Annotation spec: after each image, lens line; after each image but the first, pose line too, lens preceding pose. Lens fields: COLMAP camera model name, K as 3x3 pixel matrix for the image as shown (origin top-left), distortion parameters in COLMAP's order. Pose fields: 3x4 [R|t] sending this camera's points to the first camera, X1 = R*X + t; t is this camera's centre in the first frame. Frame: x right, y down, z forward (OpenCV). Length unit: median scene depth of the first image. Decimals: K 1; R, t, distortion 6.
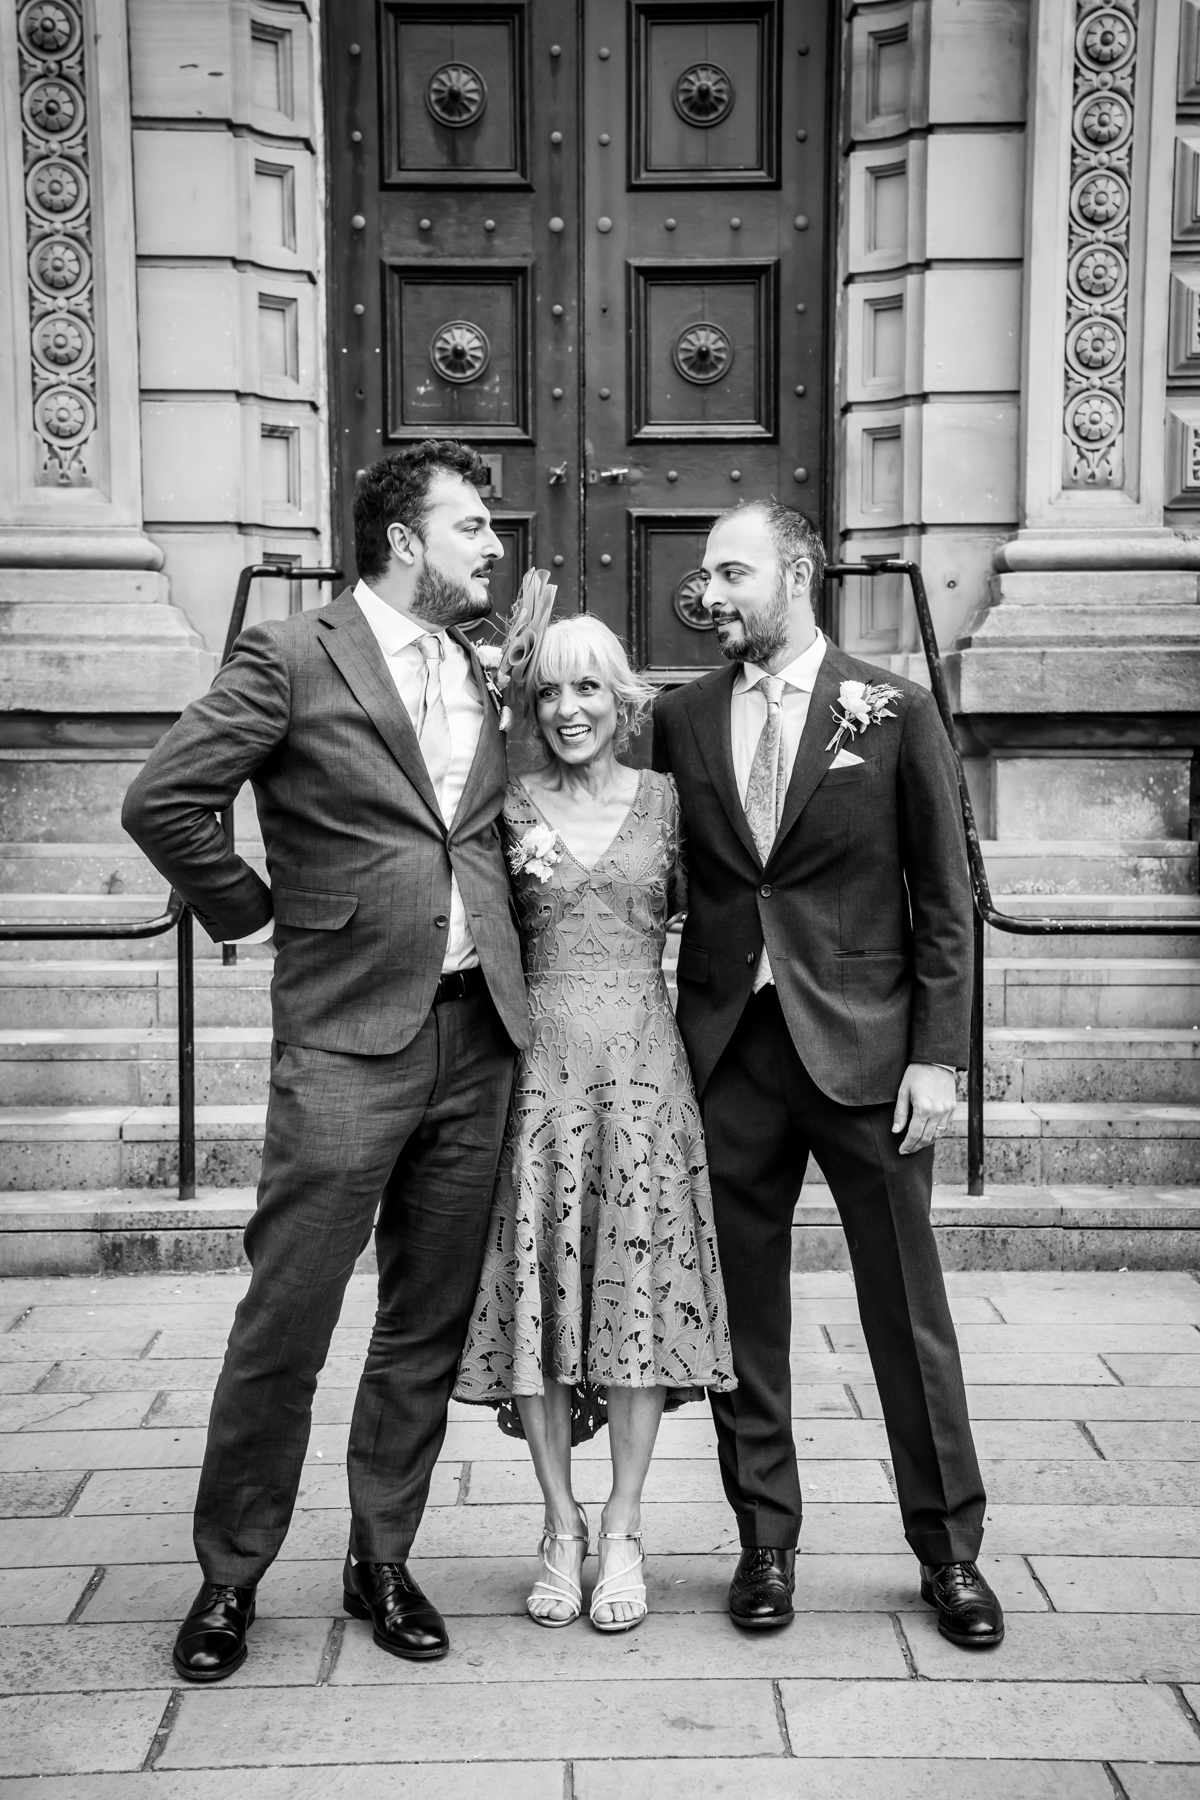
lens RADIAL K [[2669.4, 0, 602.2], [0, 2669.4, 911.3], [0, 0, 1]] dist [0.213492, 0.000000]
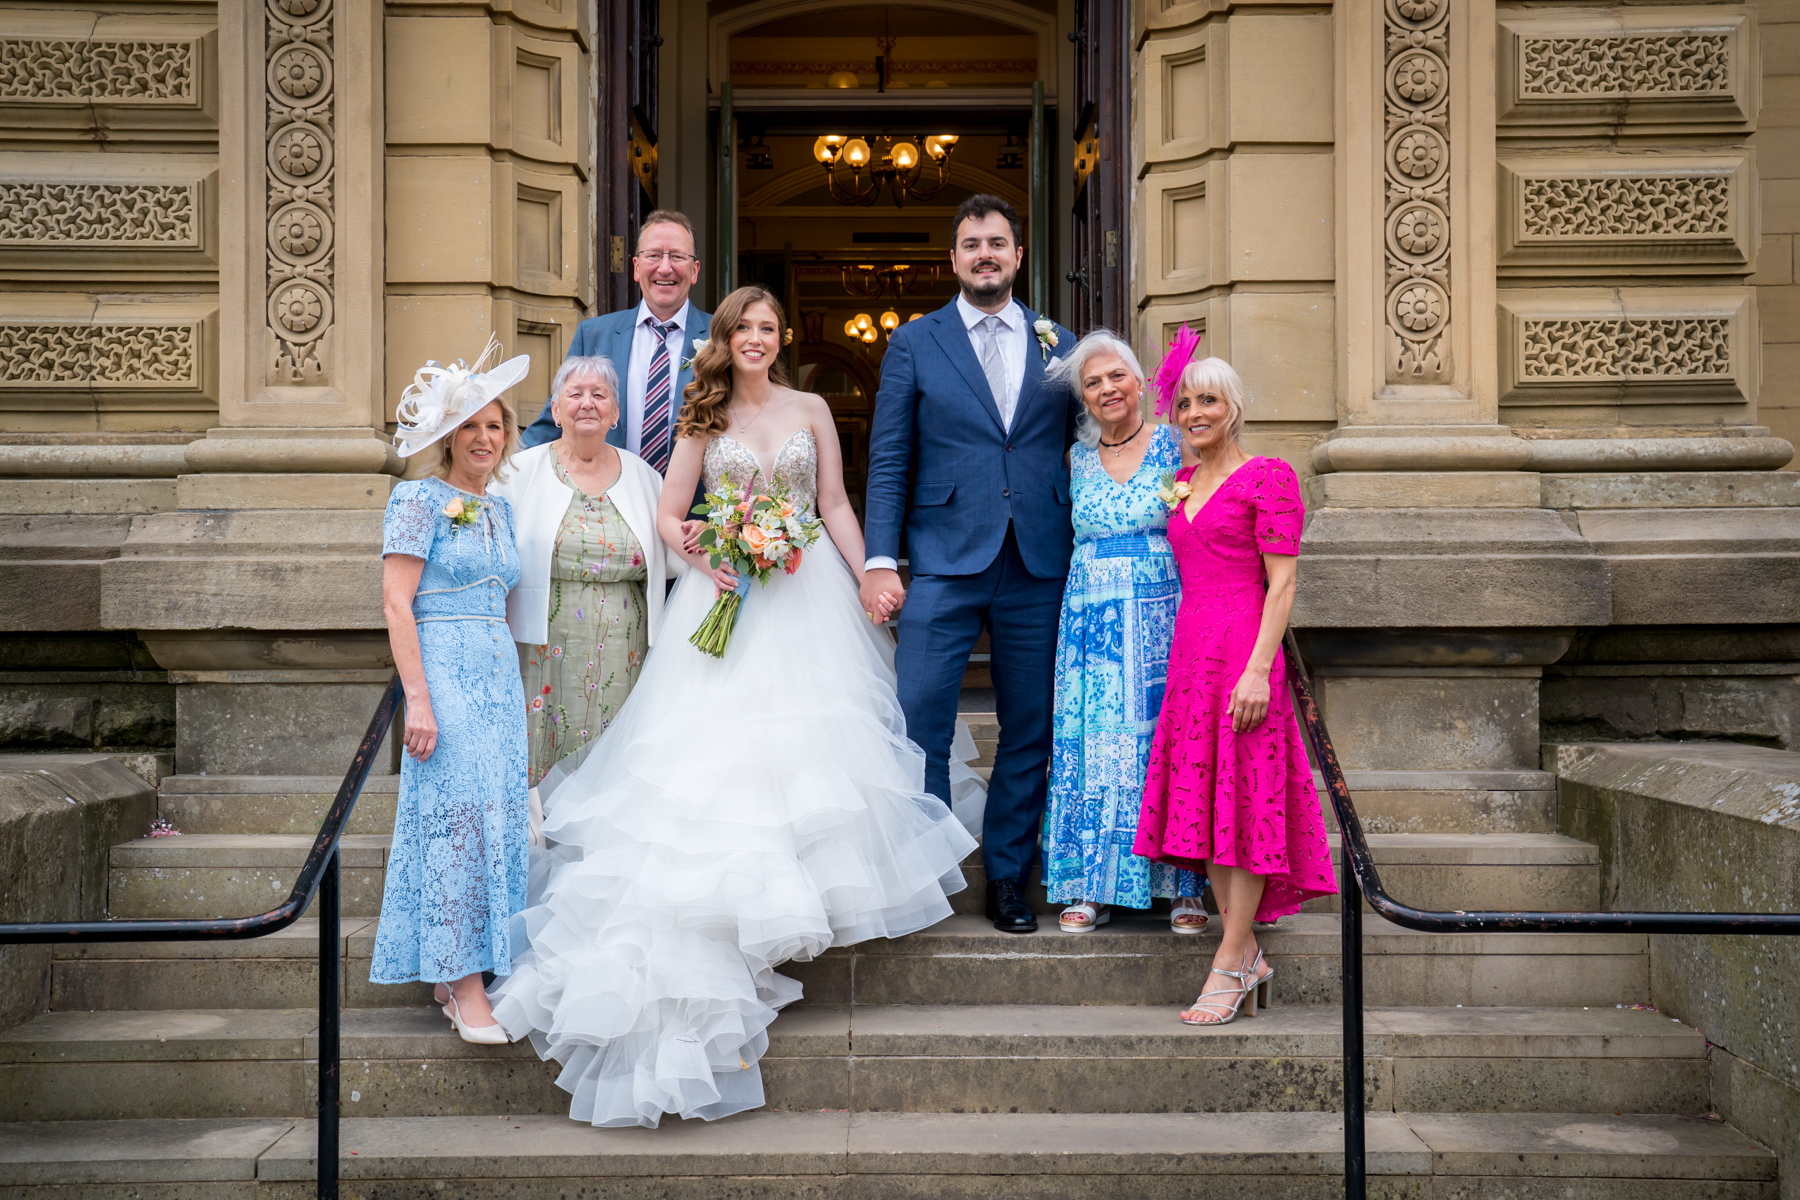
lens RADIAL K [[1849.2, 0, 903.7], [0, 1849.2, 598.7], [0, 0, 1]] dist [0.028199, 0.000000]
pose [[0.999965, -0.002369, -0.008074, 0.012060], [0.001707, 0.996713, -0.080990, -0.033027], [0.008240, 0.080973, 0.996682, 0.376968]]
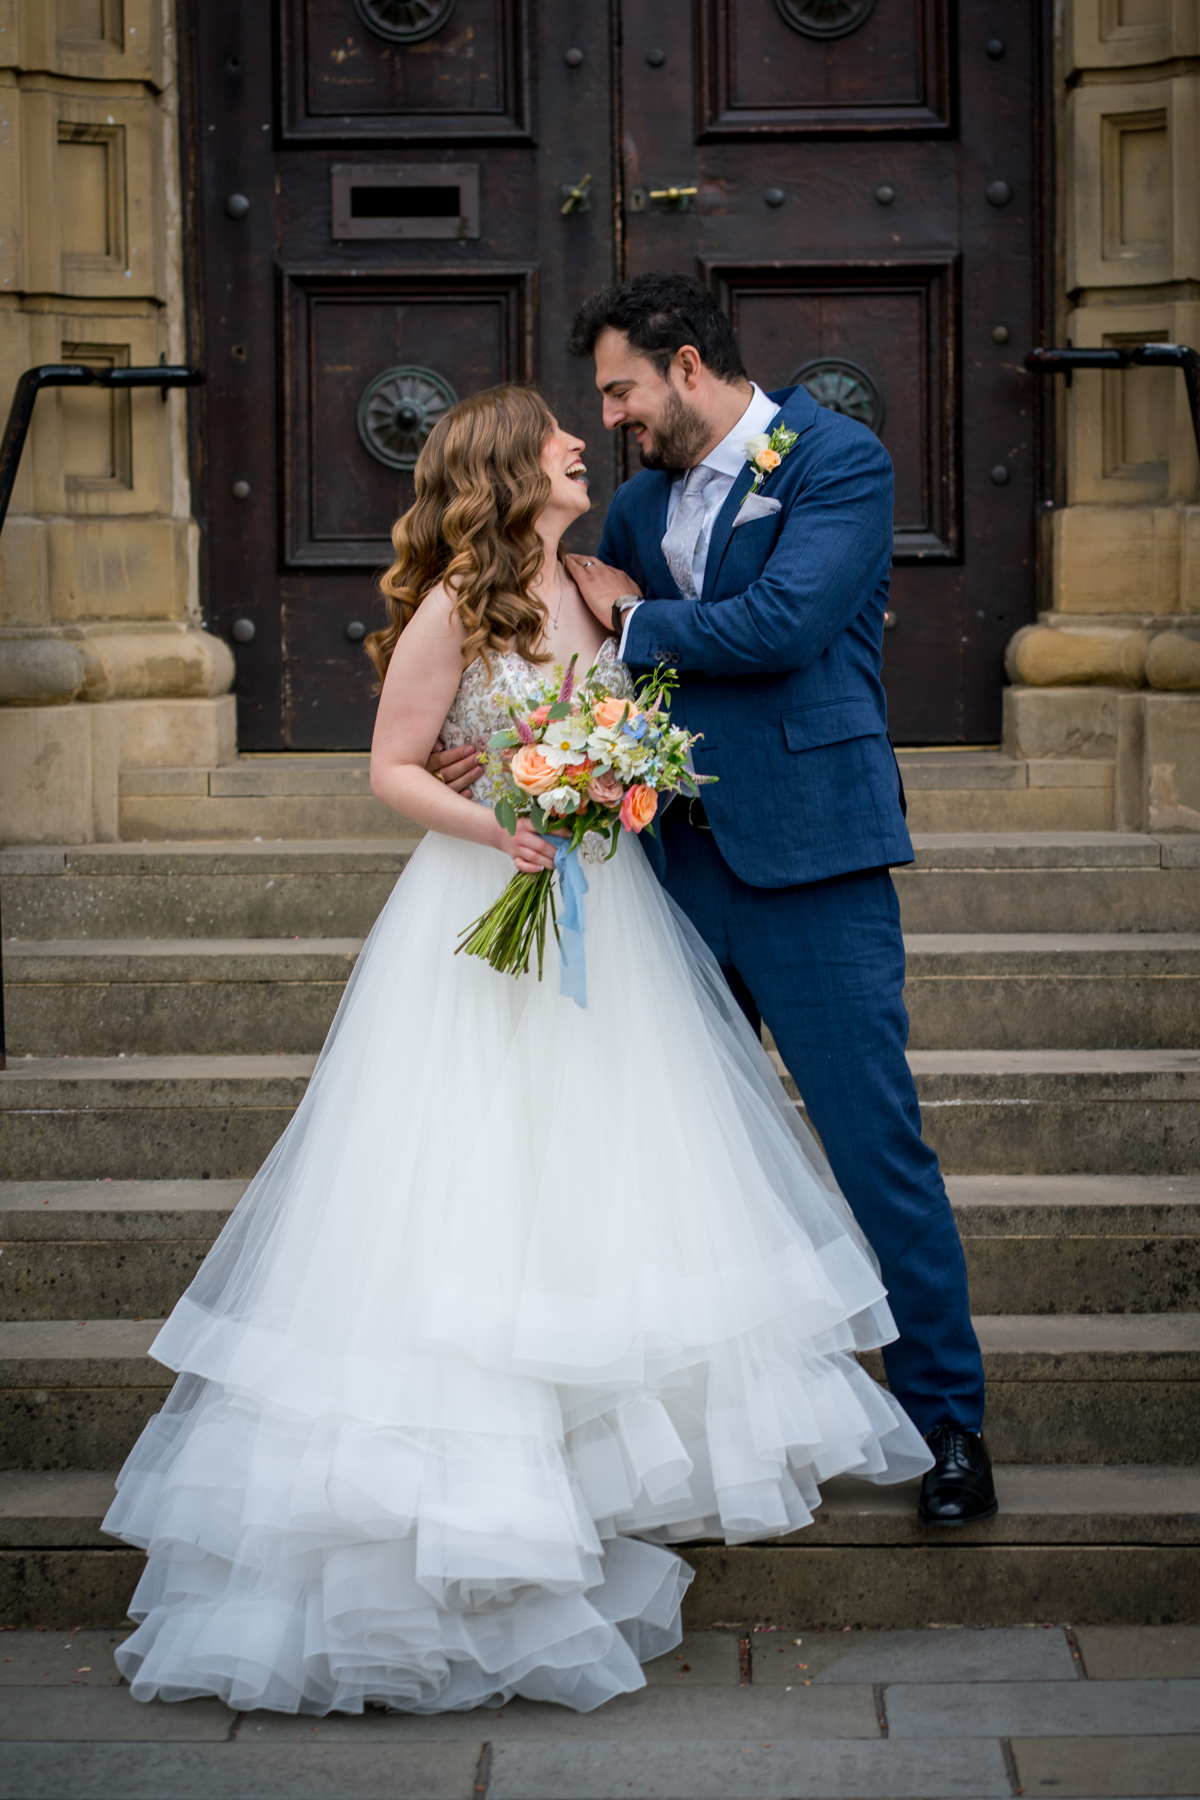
lens RADIAL K [[4399.5, 0, 605.8], [0, 4399.5, 905.0], [0, 0, 1]] dist [0.024161, 0.000000]
pose [[0.999308, -0.007360, -0.036461, 0.024676], [0.007787, 0.999903, 0.011579, -0.023103], [0.036372, -0.011855, 0.999268, 0.058523]]
